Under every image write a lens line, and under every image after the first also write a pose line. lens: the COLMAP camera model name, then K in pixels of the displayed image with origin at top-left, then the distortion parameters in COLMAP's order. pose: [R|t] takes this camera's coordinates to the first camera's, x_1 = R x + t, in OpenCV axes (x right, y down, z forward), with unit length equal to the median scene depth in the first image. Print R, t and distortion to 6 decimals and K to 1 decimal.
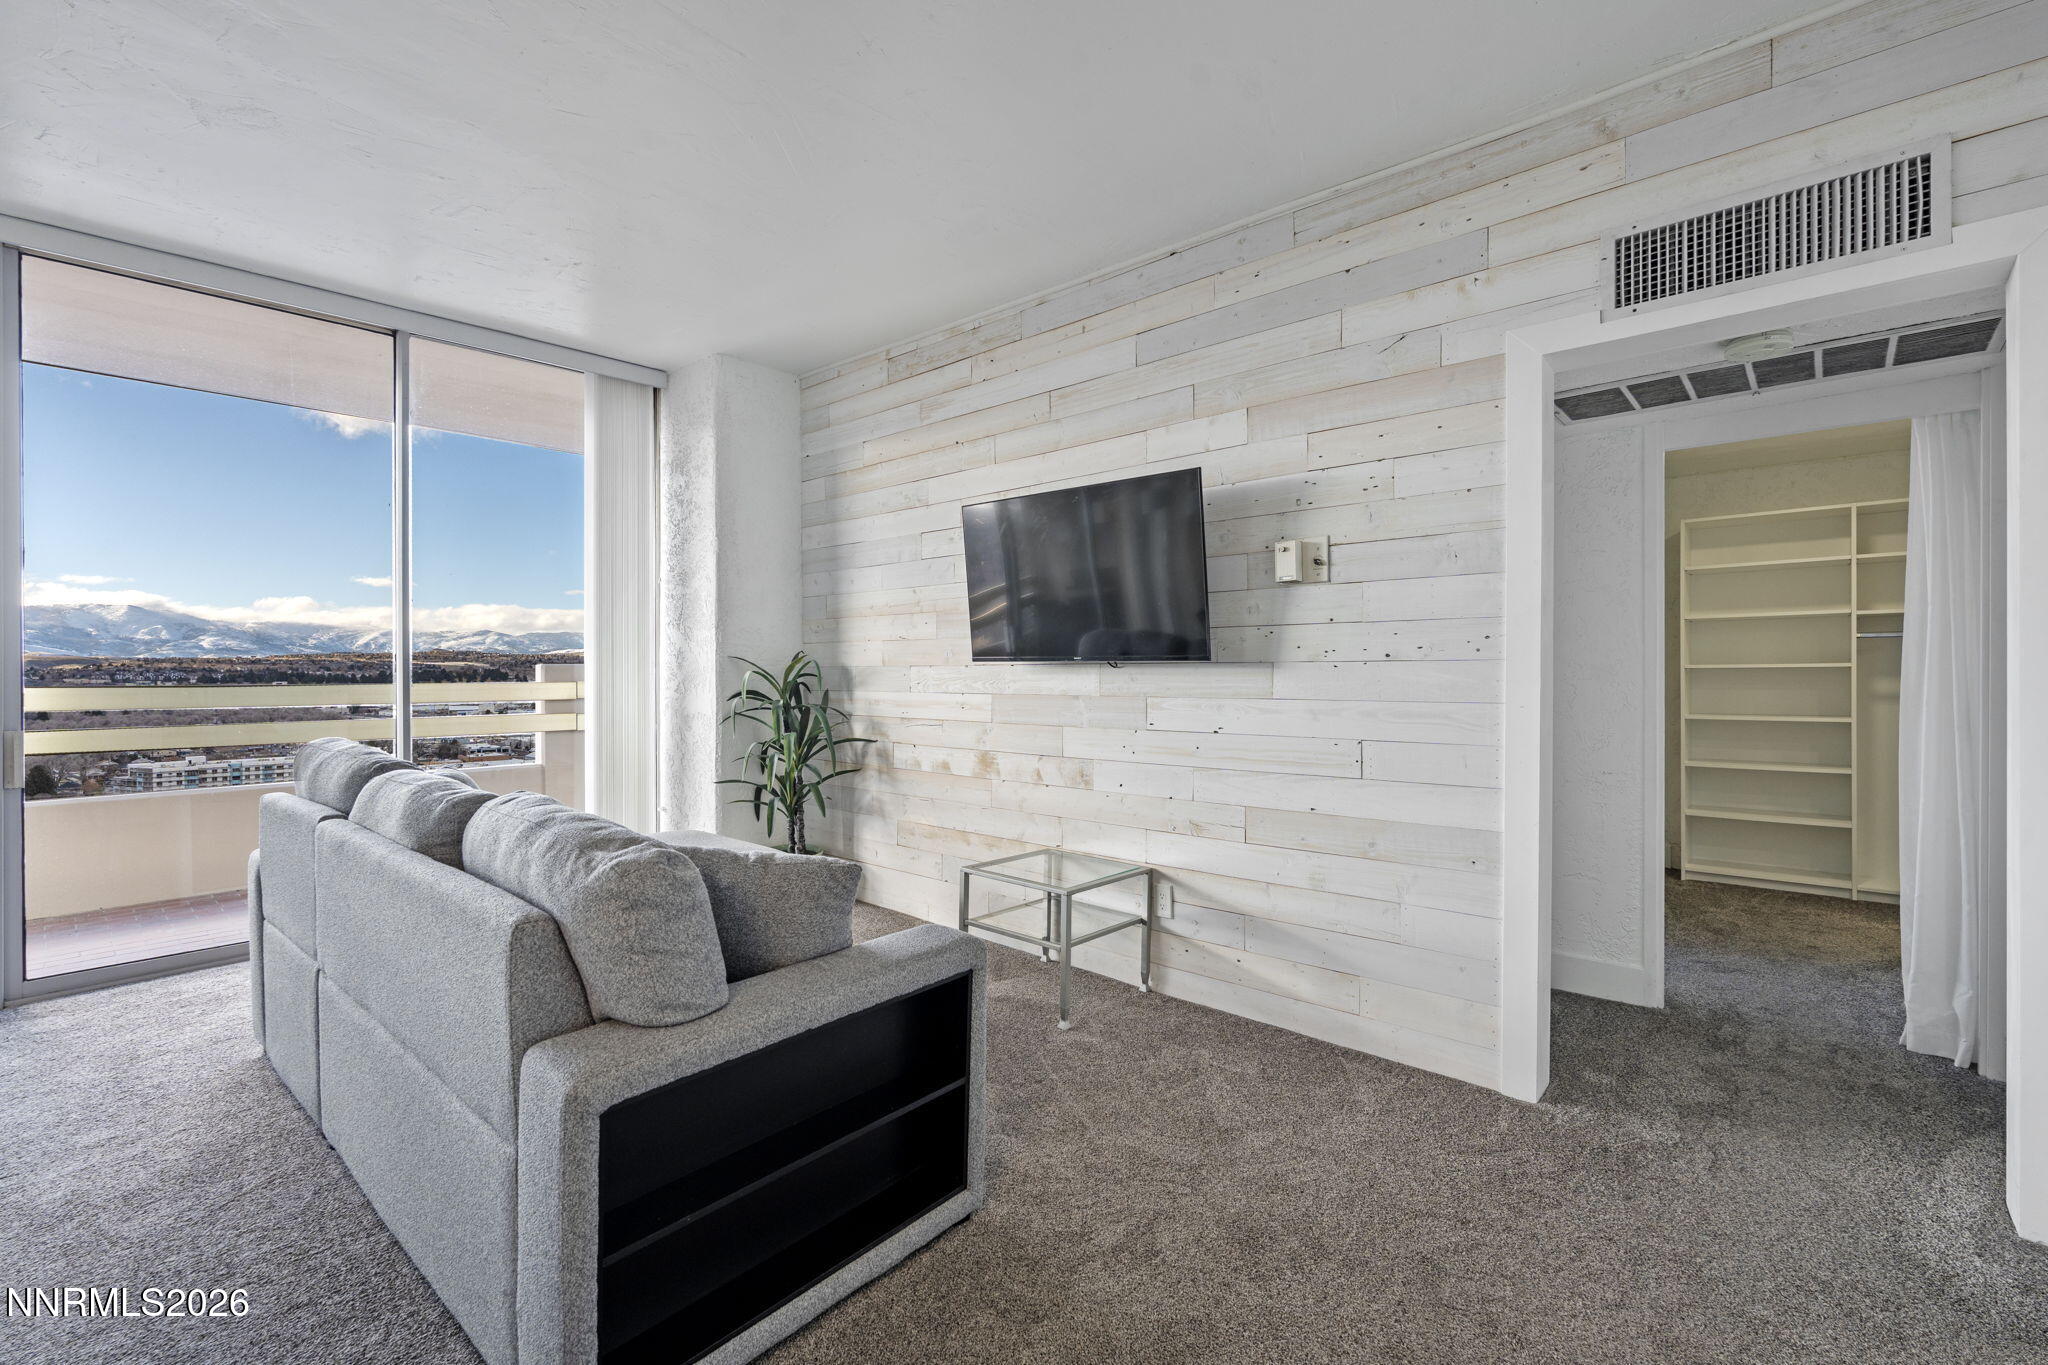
lens RADIAL K [[896.6, 0, 1023.1], [0, 896.6, 667.1], [0, 0, 1]] dist [-0.008051, 0.001284]
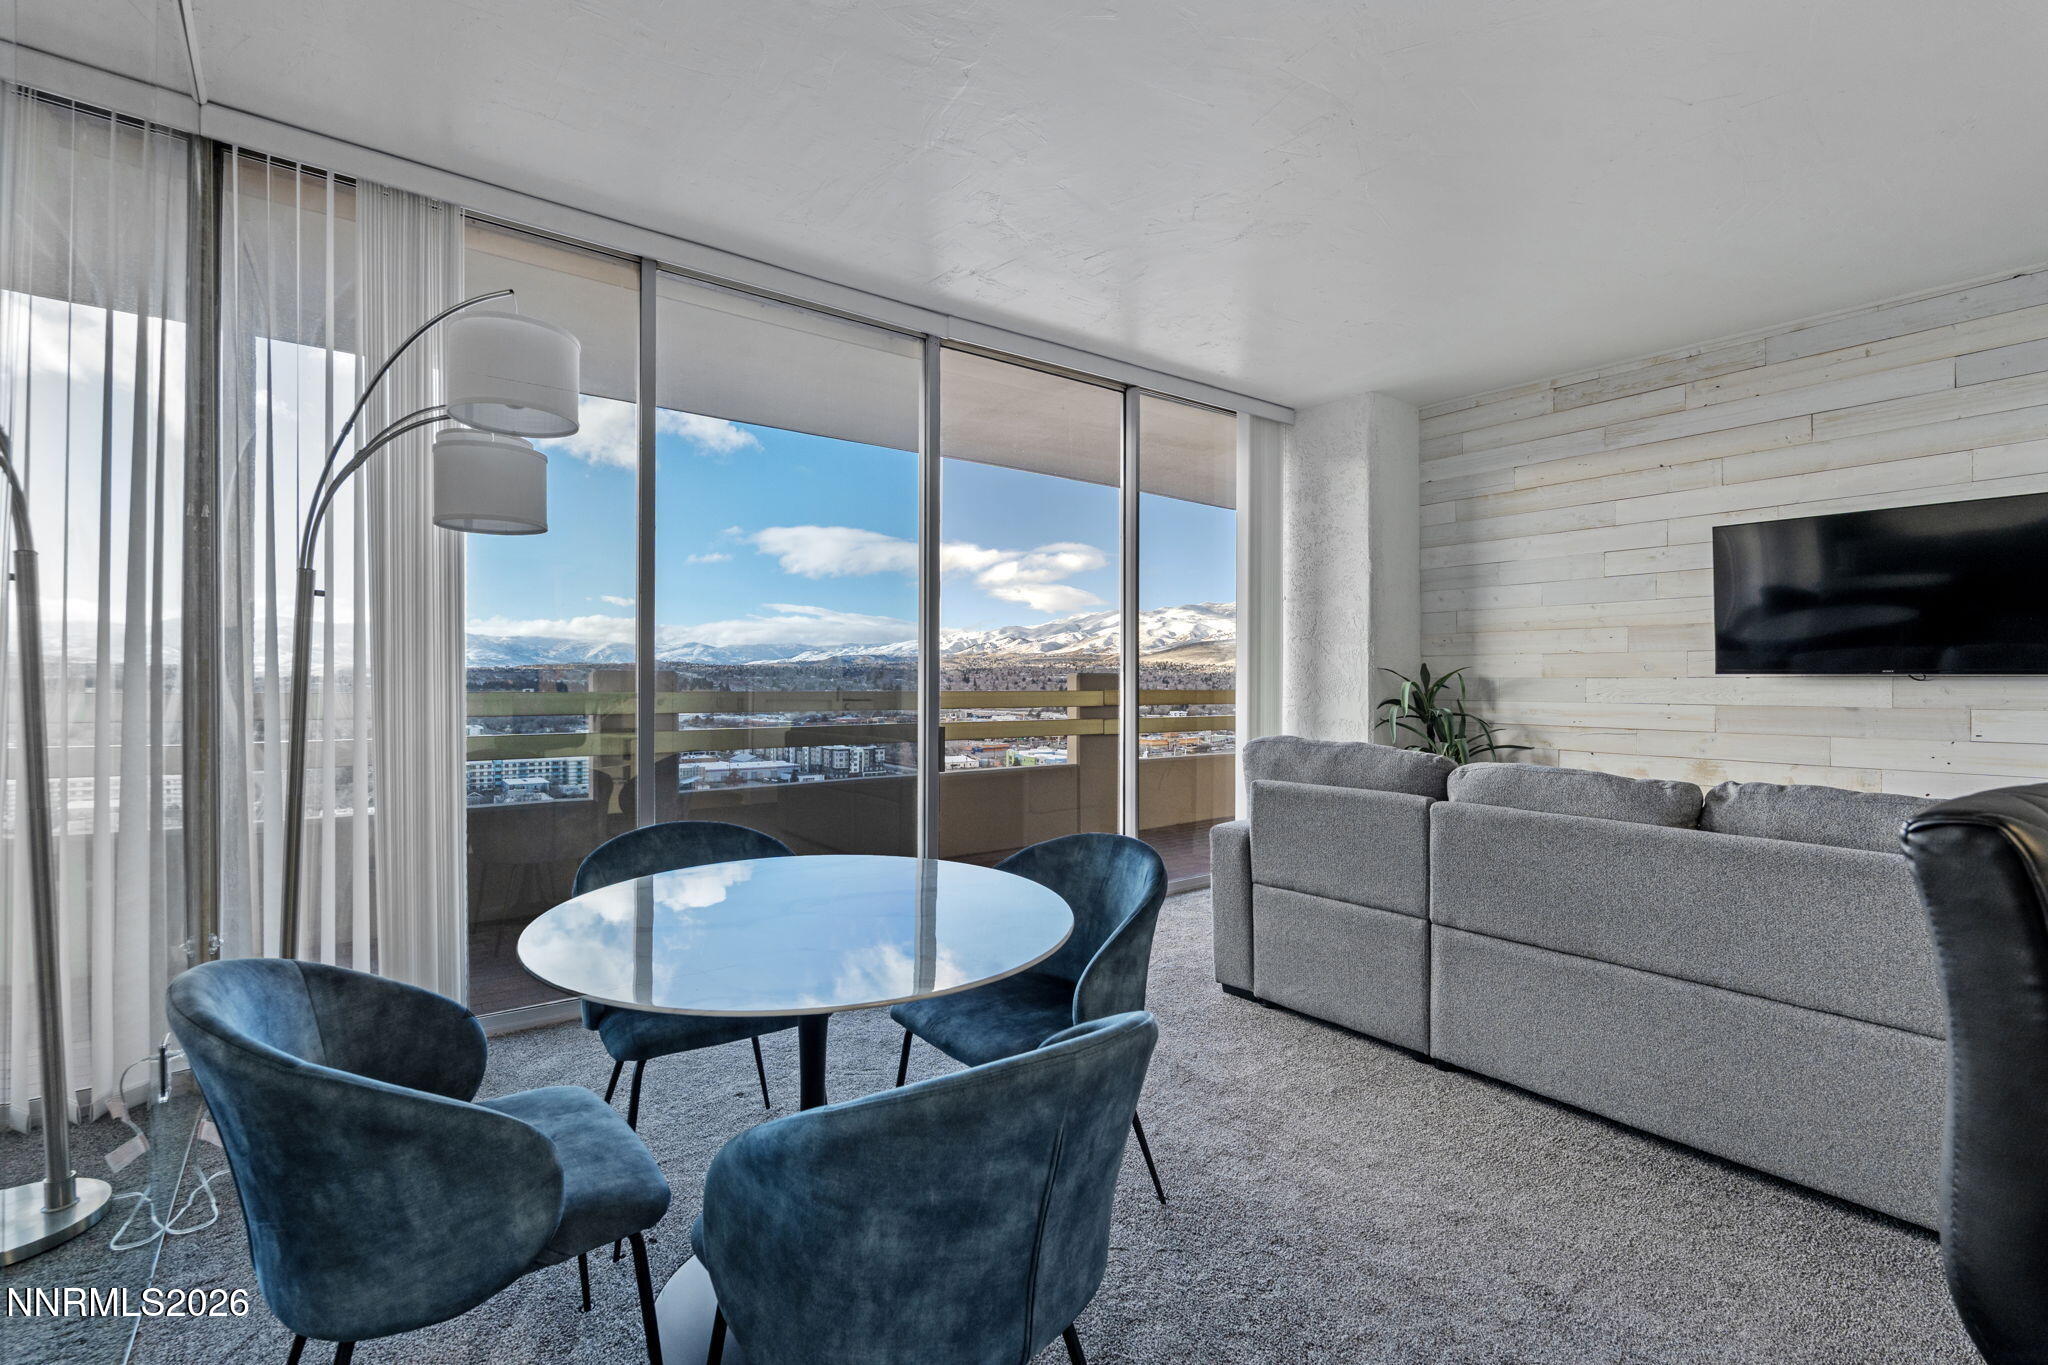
lens RADIAL K [[896.6, 0, 1024.0], [0, 896.6, 679.5], [0, 0, 1]] dist [-0.008051, 0.001284]
pose [[0.982417, 0.003510, -0.186665, -0.552454], [-0.003115, 0.999992, 0.002406, 0.000419], [0.186672, -0.001782, 0.982421, -0.153967]]
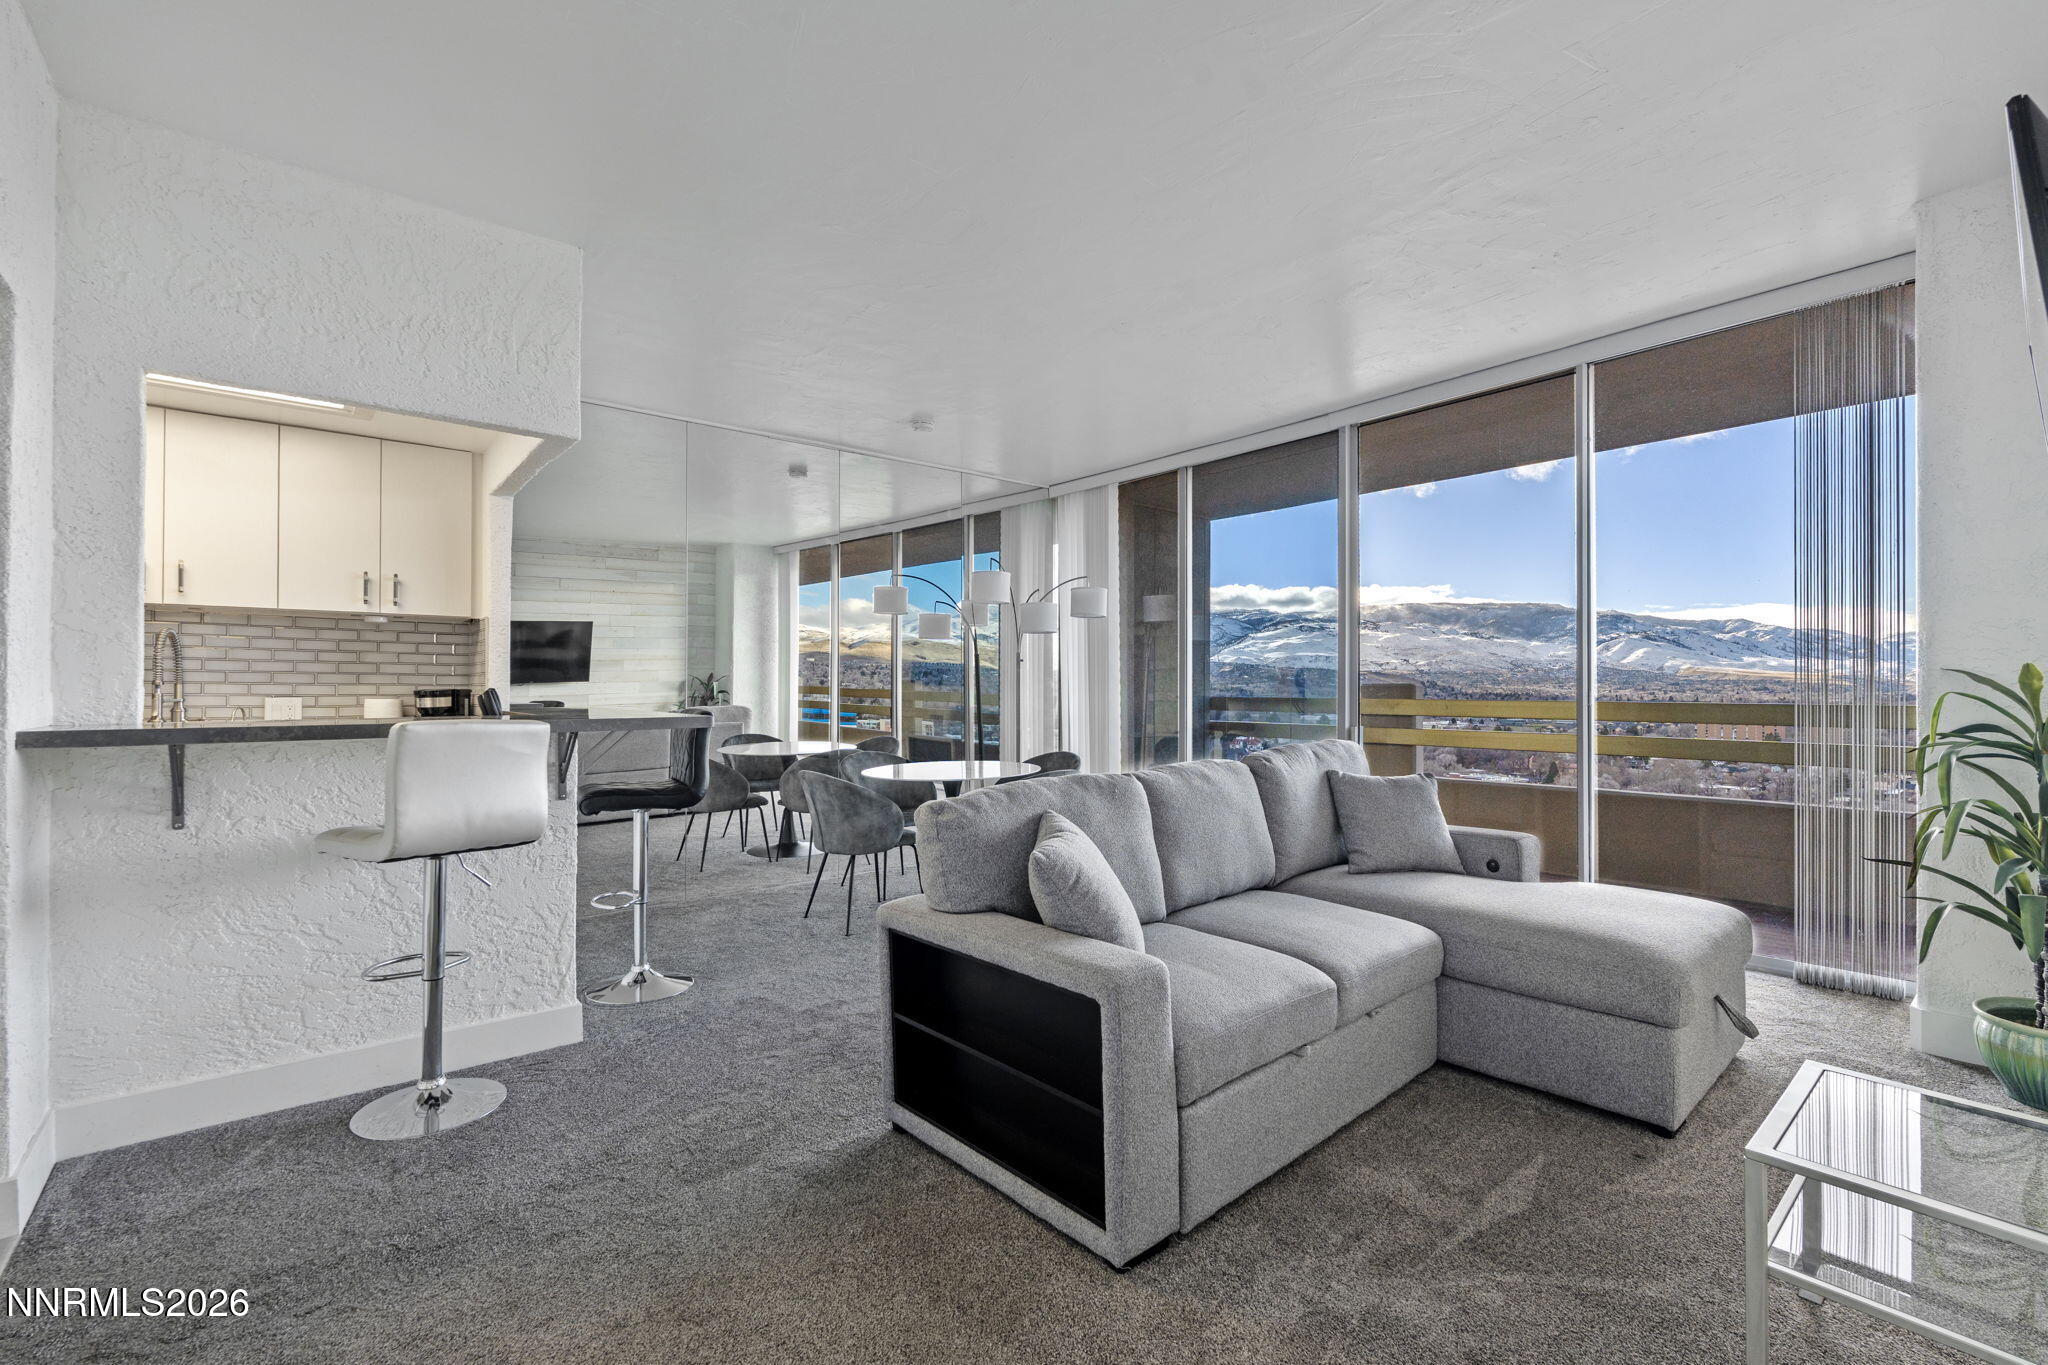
lens RADIAL K [[896.6, 0, 1013.6], [0, 896.6, 690.4], [0, 0, 1]] dist [-0.008051, 0.001284]
pose [[-0.143861, 0.004317, -0.989589, 0.400561], [0.002068, 0.999990, 0.004062, 0.000176], [0.989596, -0.001462, -0.143868, 0.465298]]
